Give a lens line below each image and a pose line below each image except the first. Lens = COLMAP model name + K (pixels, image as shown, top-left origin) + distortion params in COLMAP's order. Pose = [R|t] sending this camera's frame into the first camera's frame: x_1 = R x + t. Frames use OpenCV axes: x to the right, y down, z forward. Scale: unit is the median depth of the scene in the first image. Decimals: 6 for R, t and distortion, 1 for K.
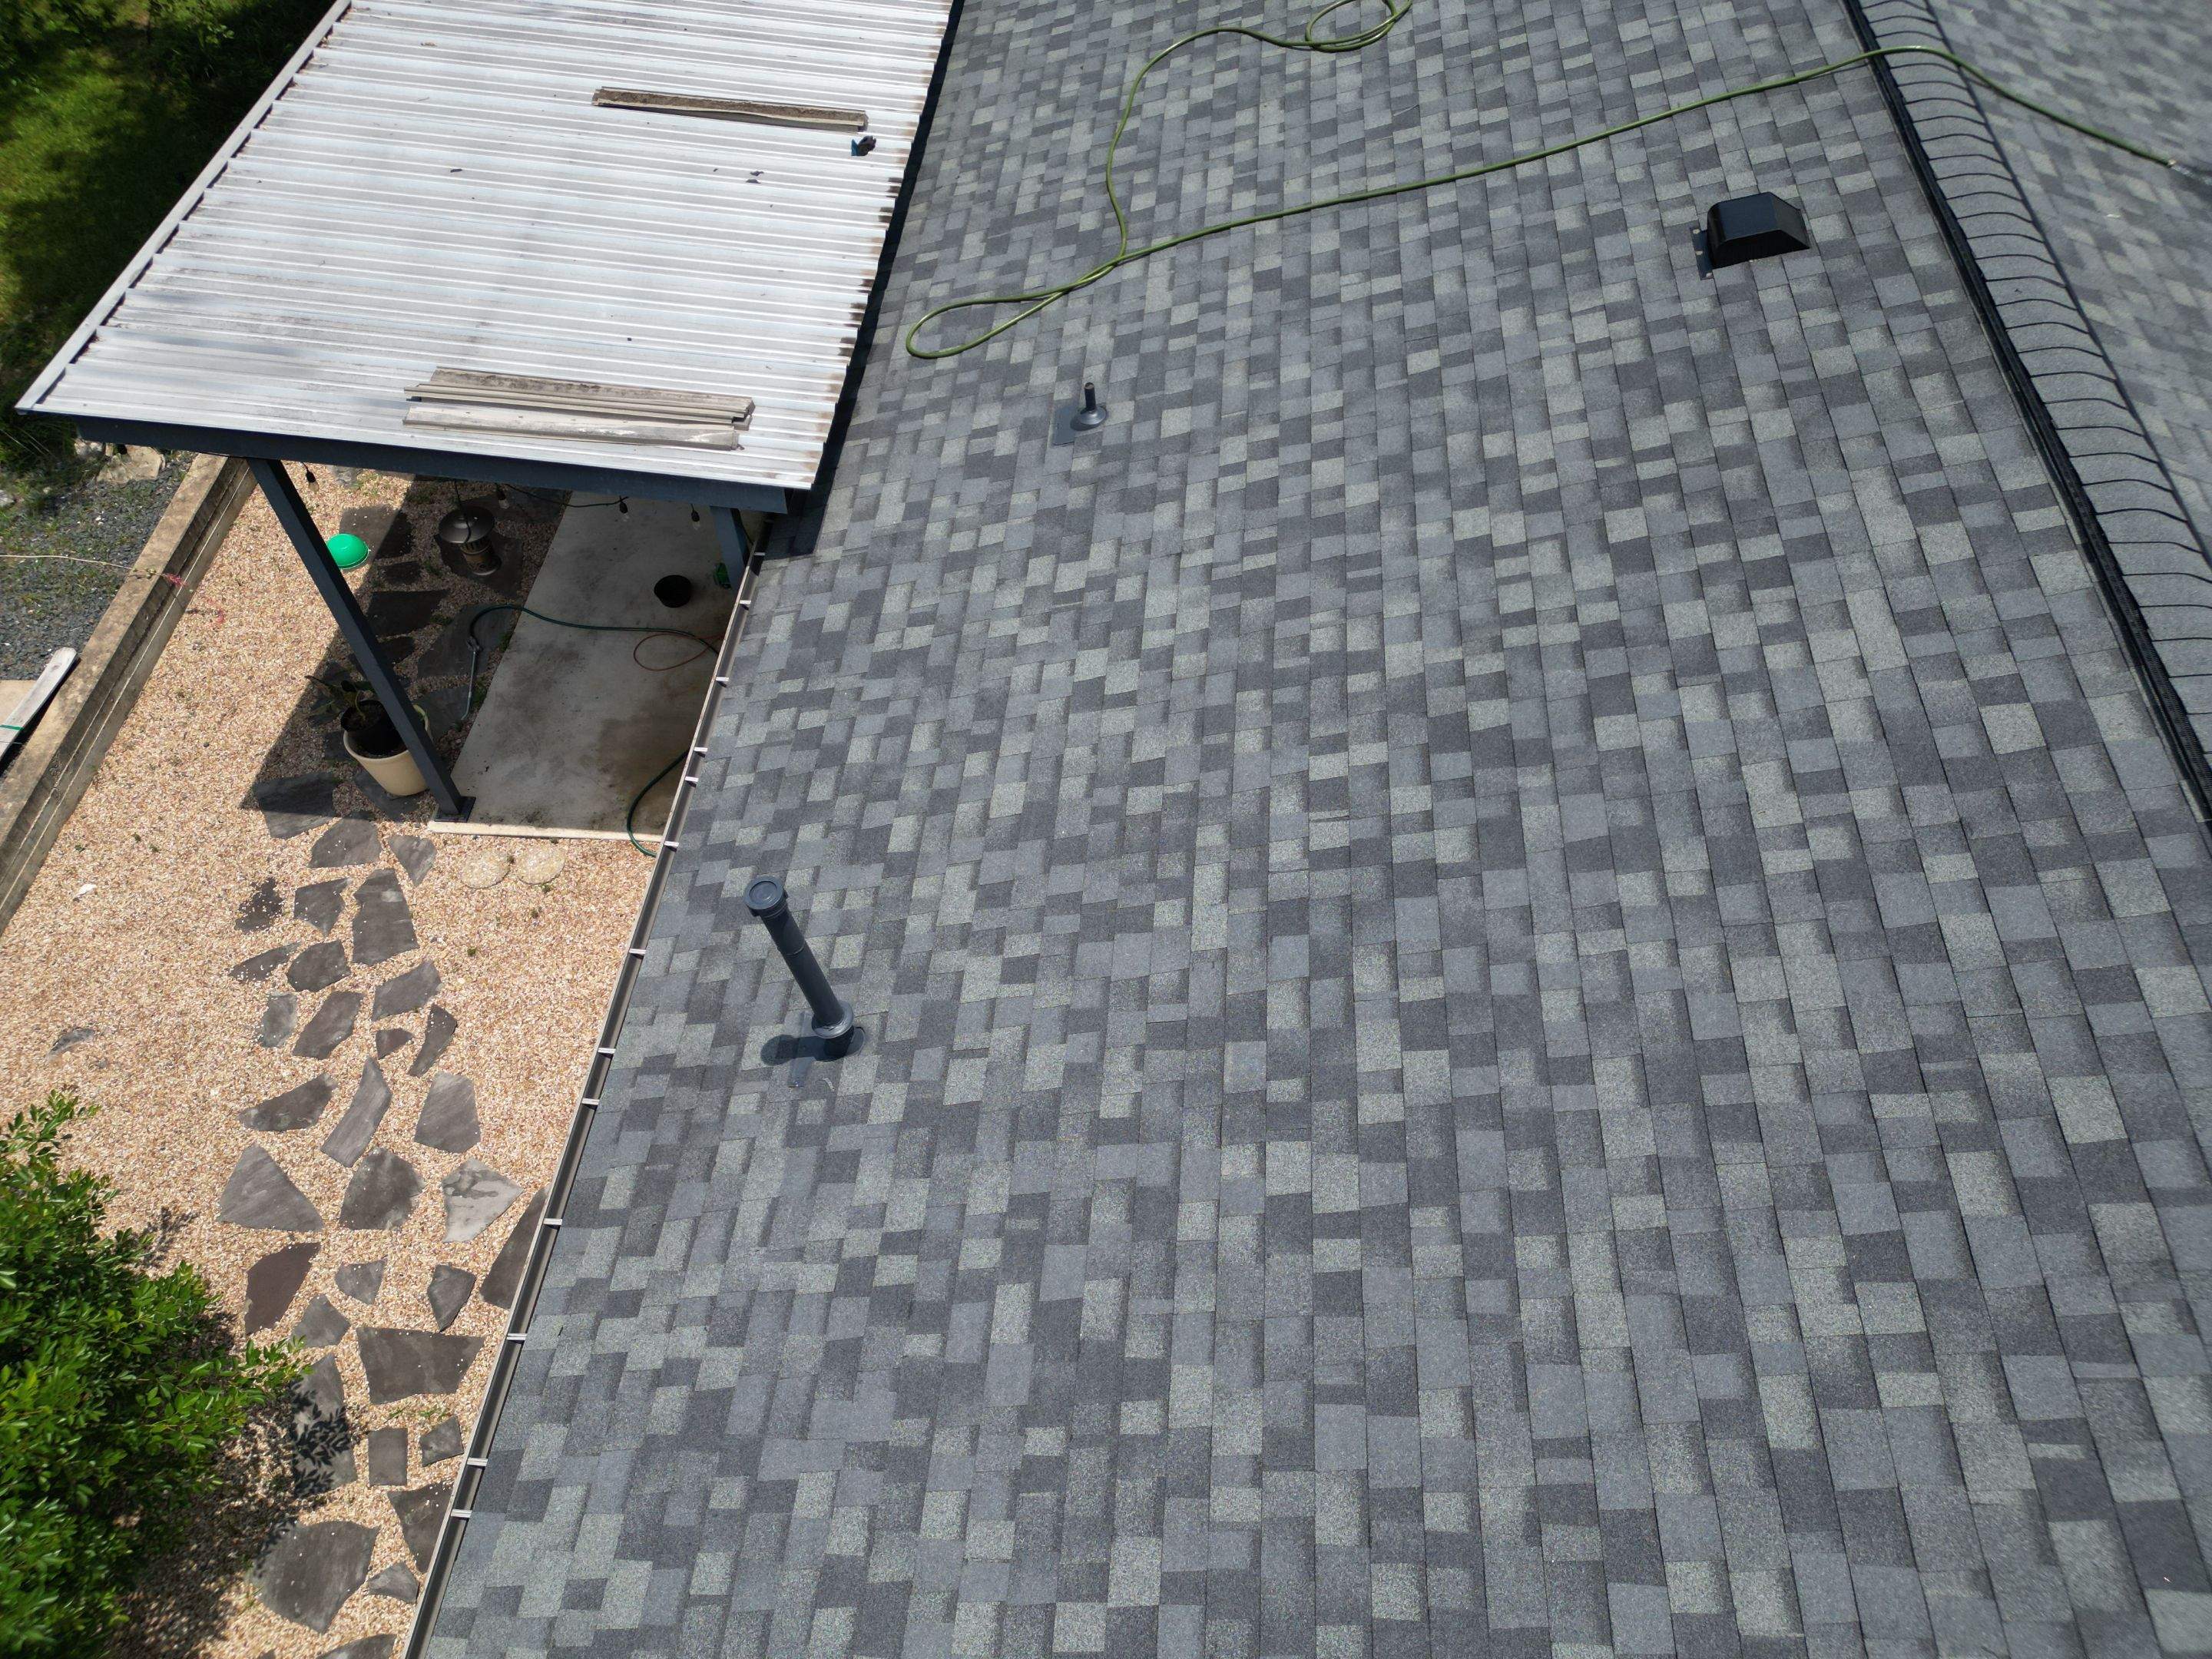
lens RADIAL K [[1541.1, 0, 1101.3], [0, 1541.1, 828.1], [0, 0, 1]] dist [0.076216, -0.074130]
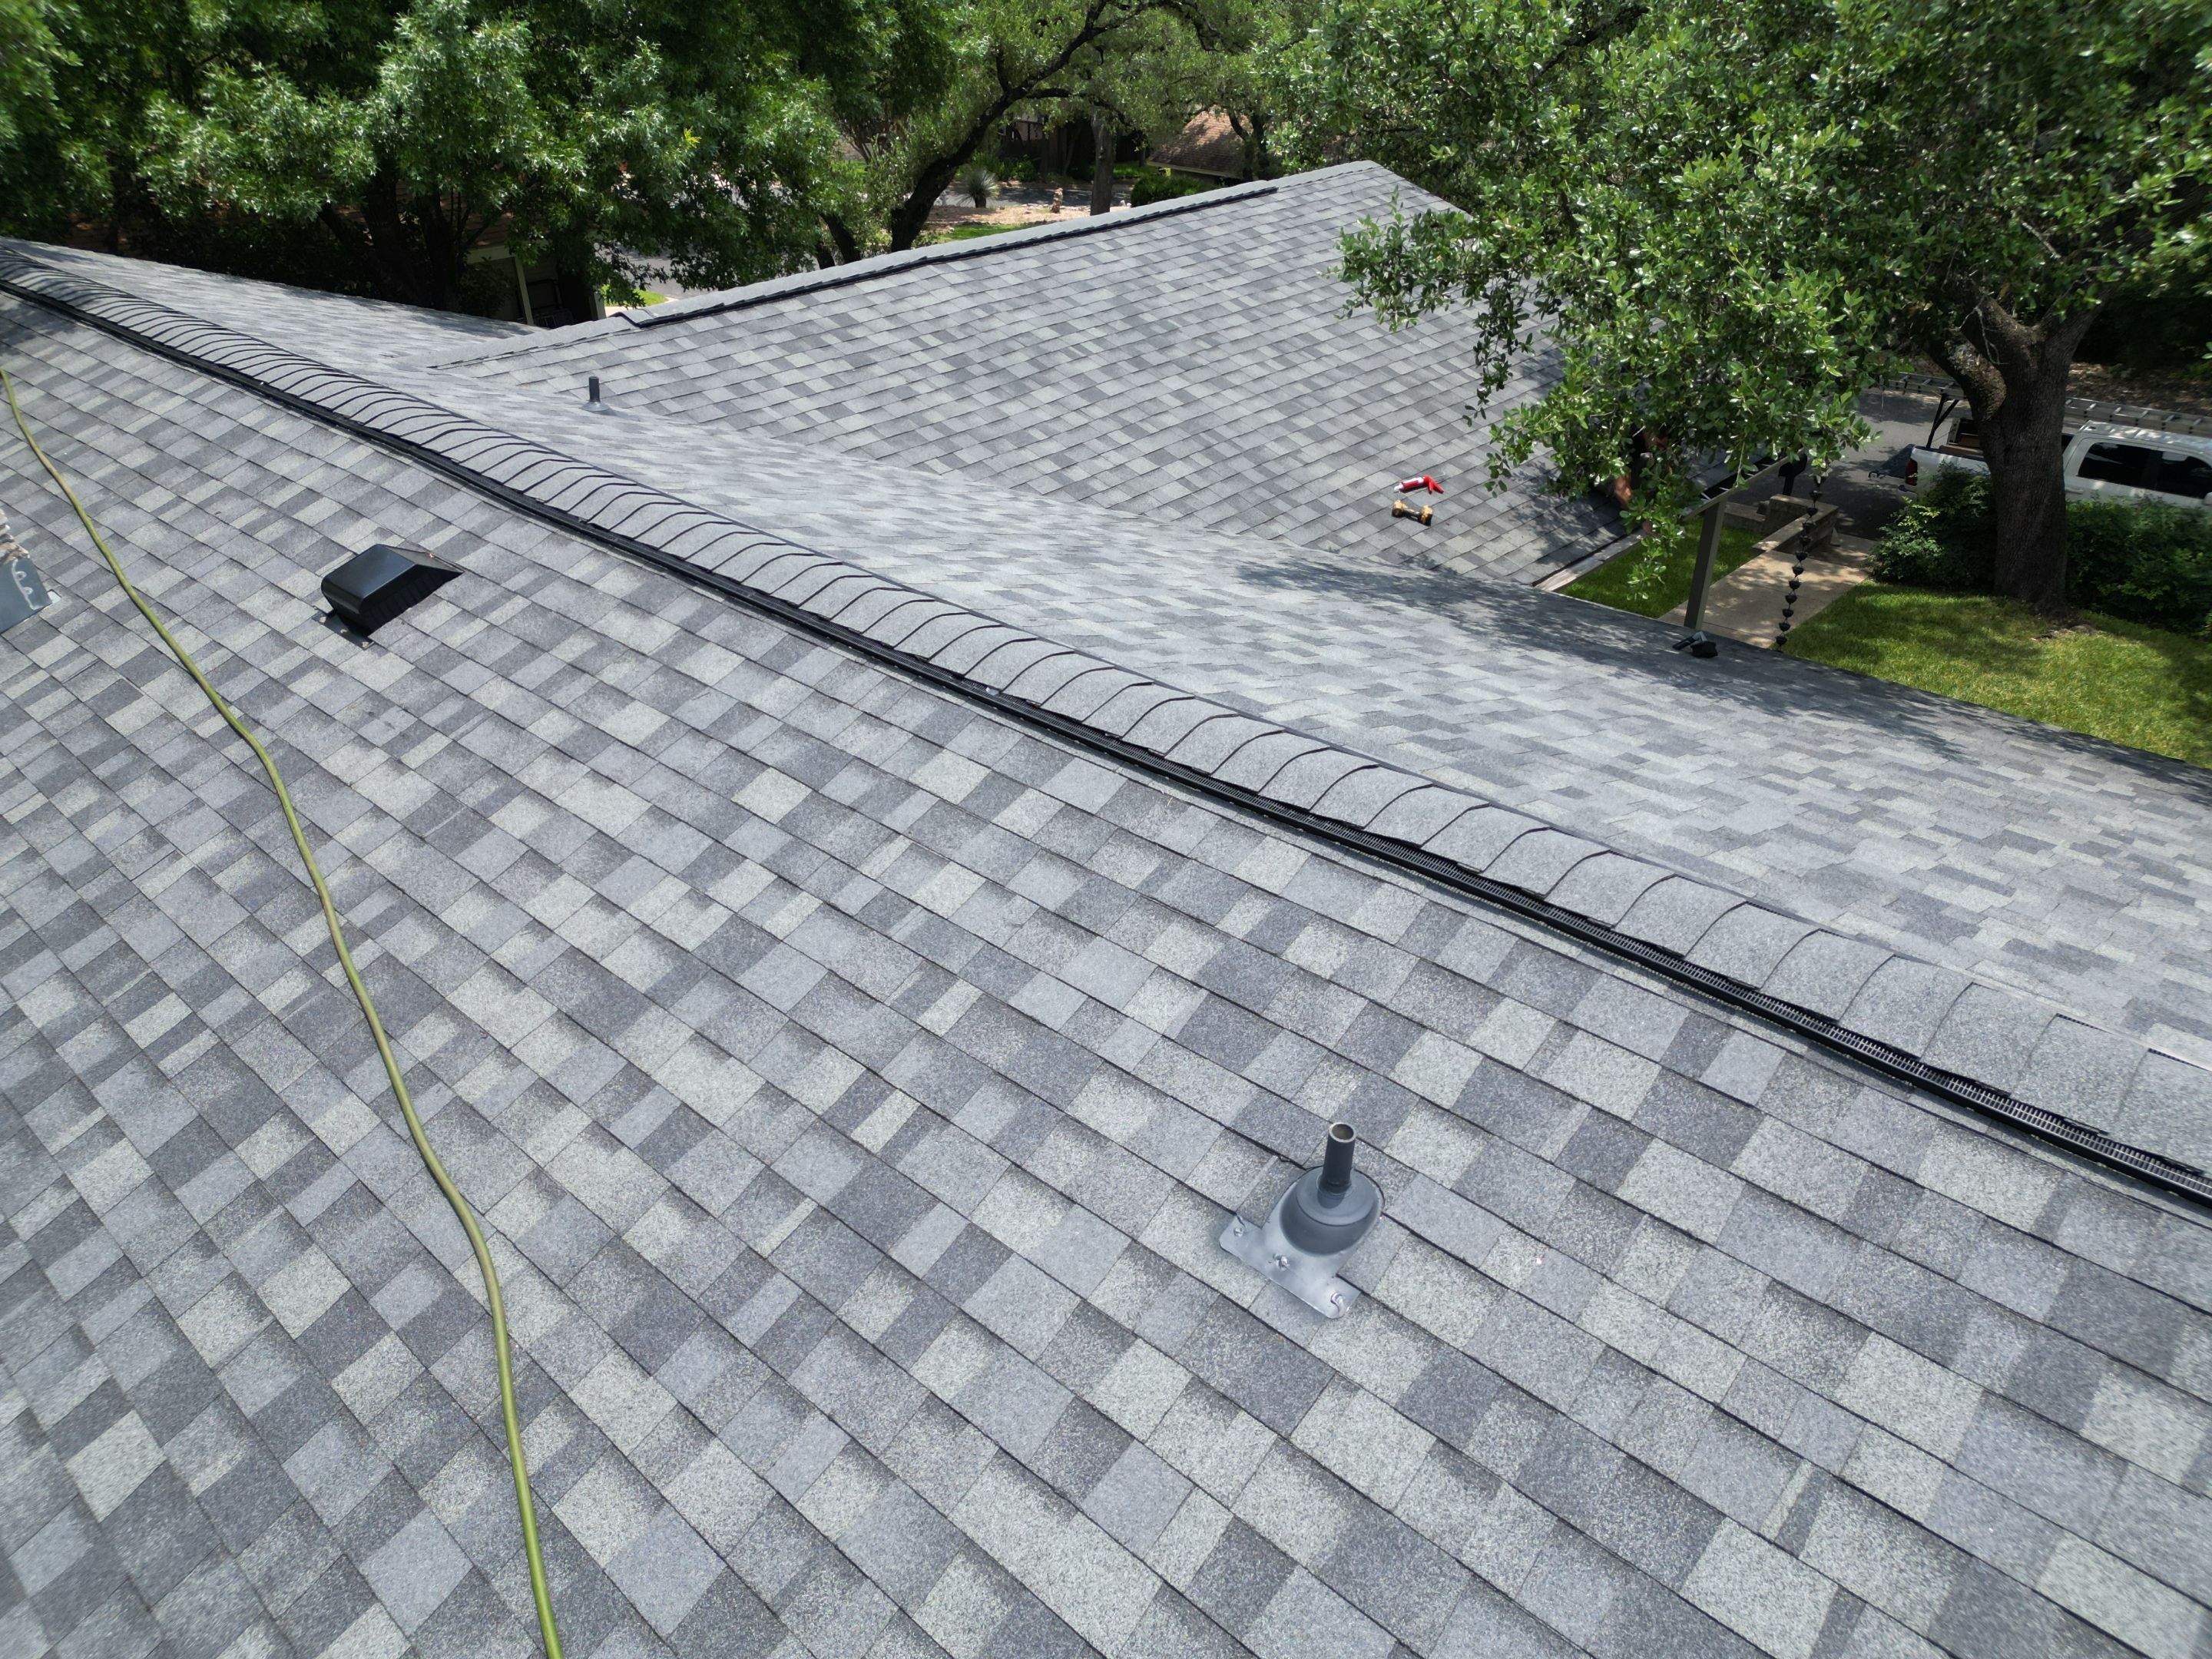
lens RADIAL K [[1541.1, 0, 1101.3], [0, 1541.1, 828.1], [0, 0, 1]] dist [0.076216, -0.074130]
pose [[0.616514, -0.408399, 0.673142, 0.171248], [0.634421, 0.764001, -0.117527, -0.860088], [-0.466283, 0.499513, 0.730114, 1.020107]]
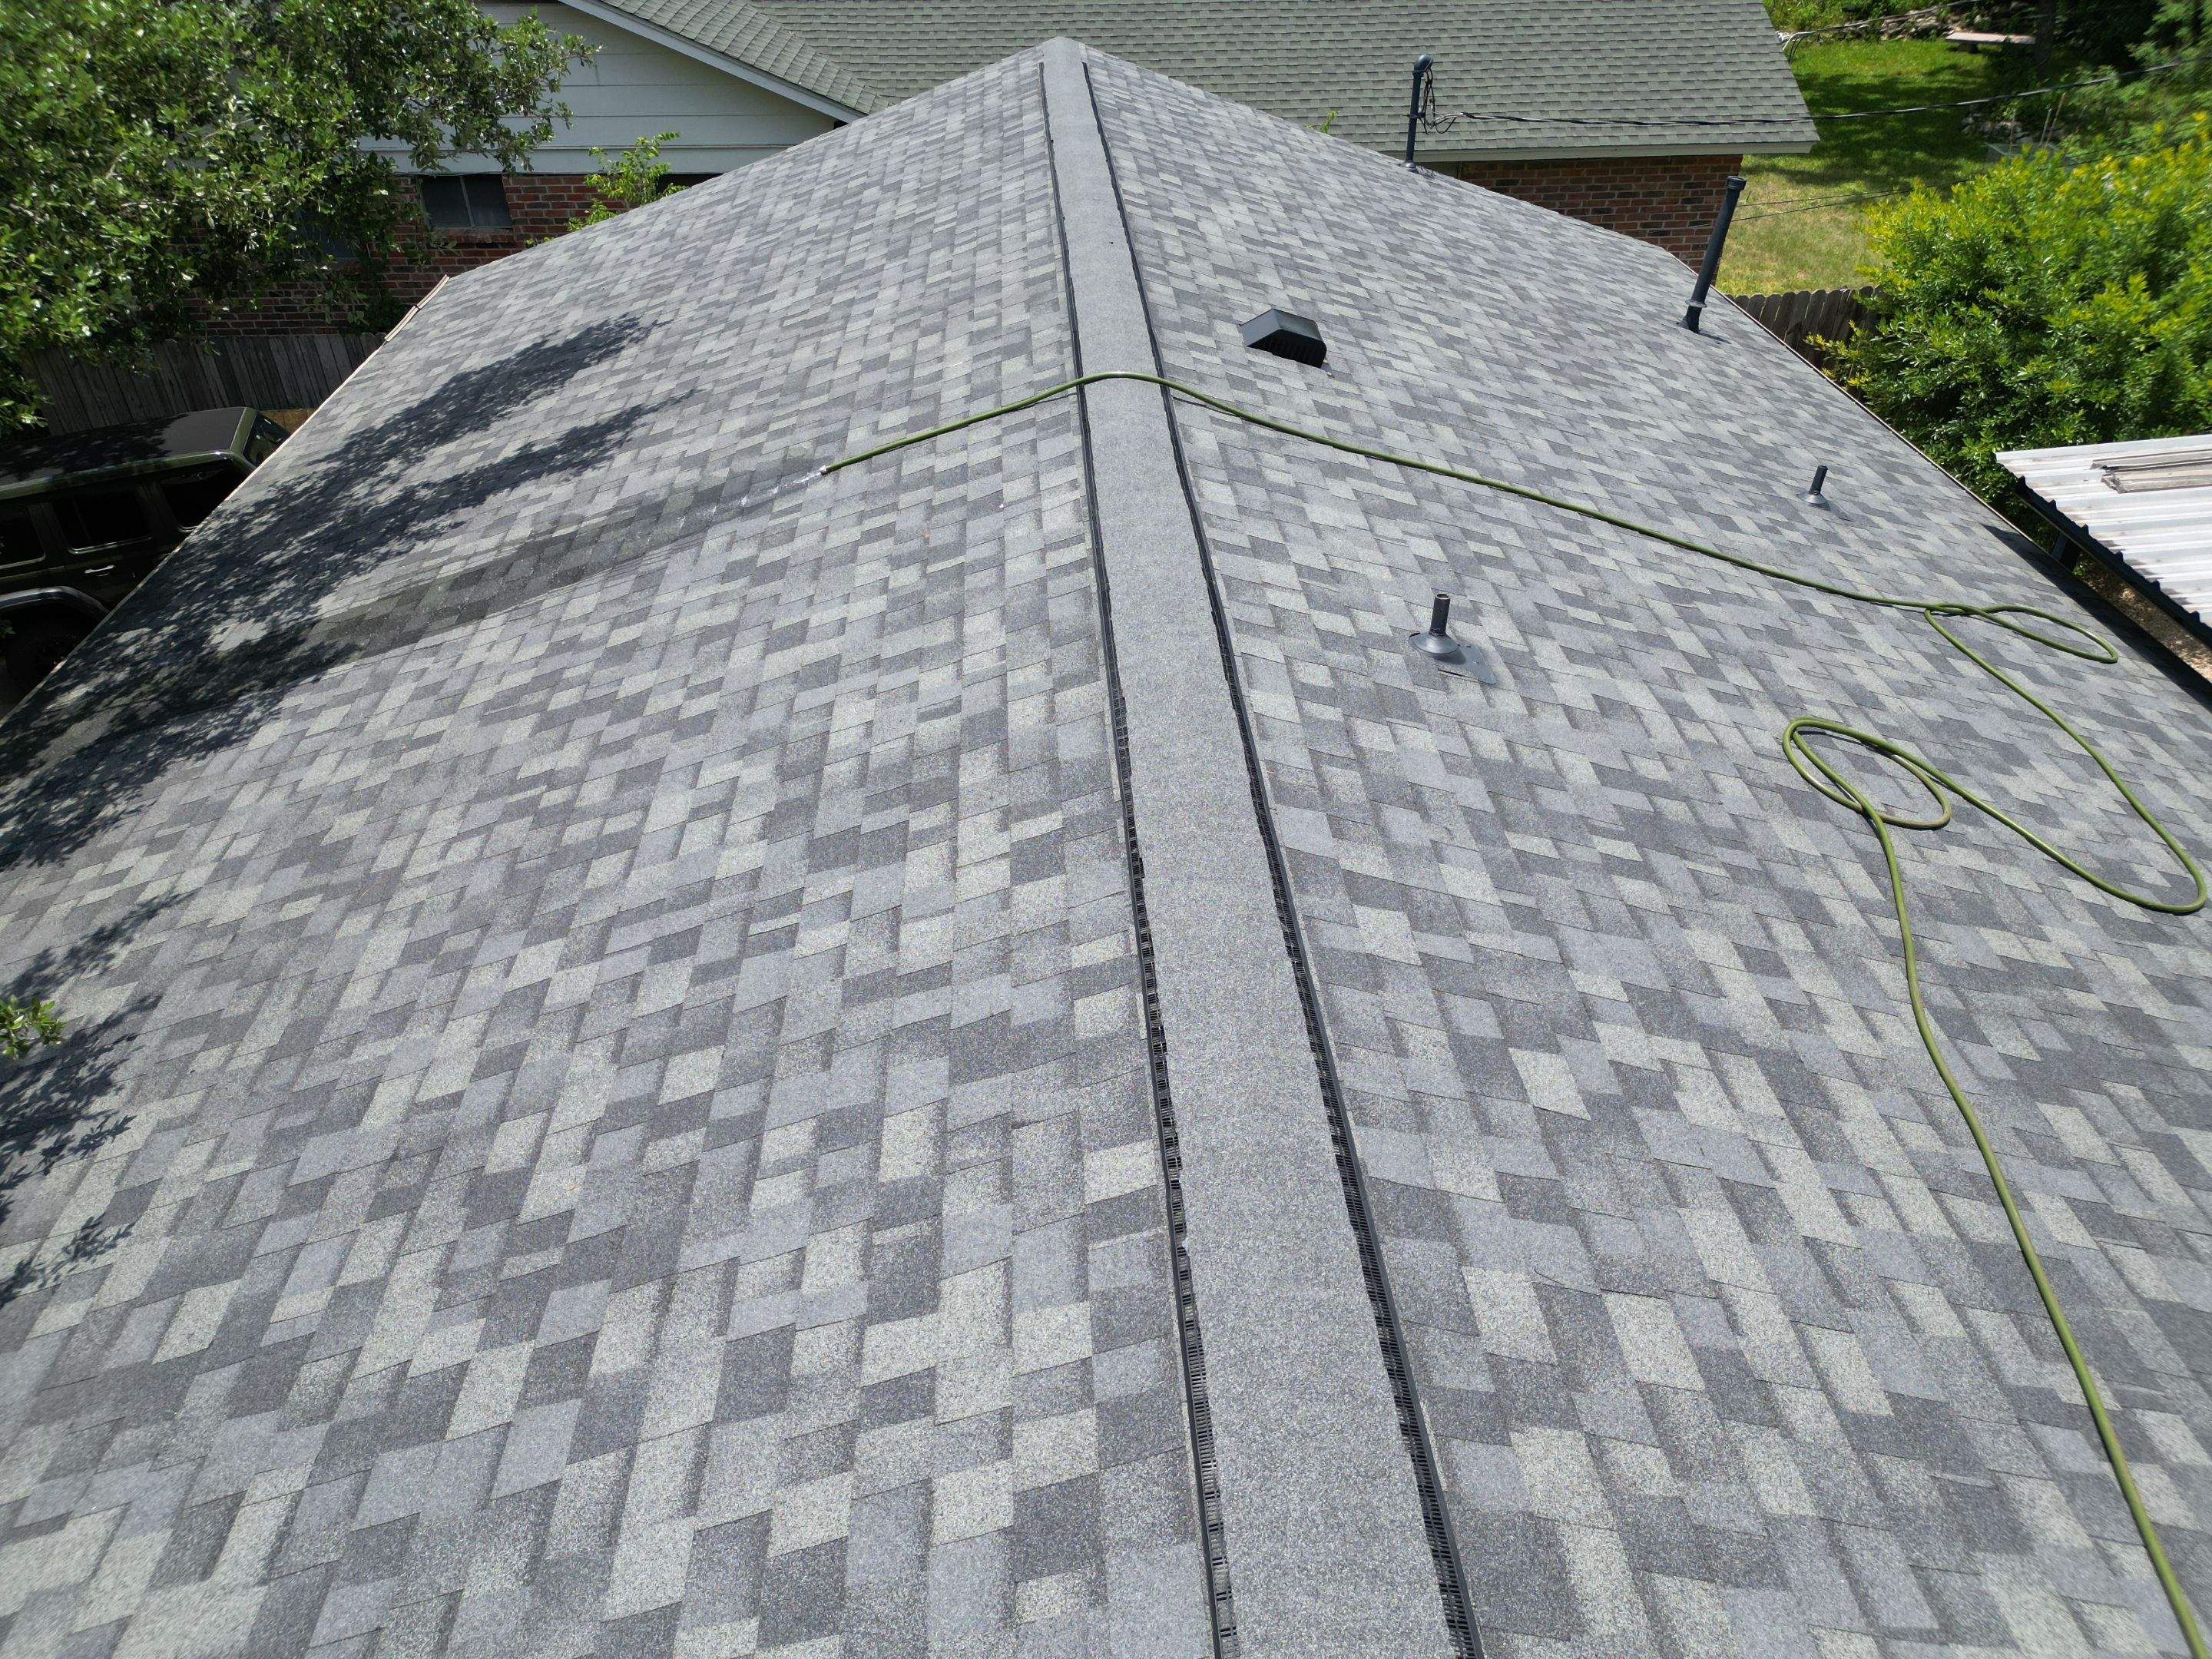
lens RADIAL K [[1550.3, 0, 1103.1], [0, 1550.3, 830.5], [0, 0, 1]] dist [0.077753, -0.077513]
pose [[-0.991057, 0.085766, -0.102223, 0.750683], [-0.099704, 0.033164, 0.994464, -1.580655], [0.088681, 0.995763, -0.024317, 1.486408]]
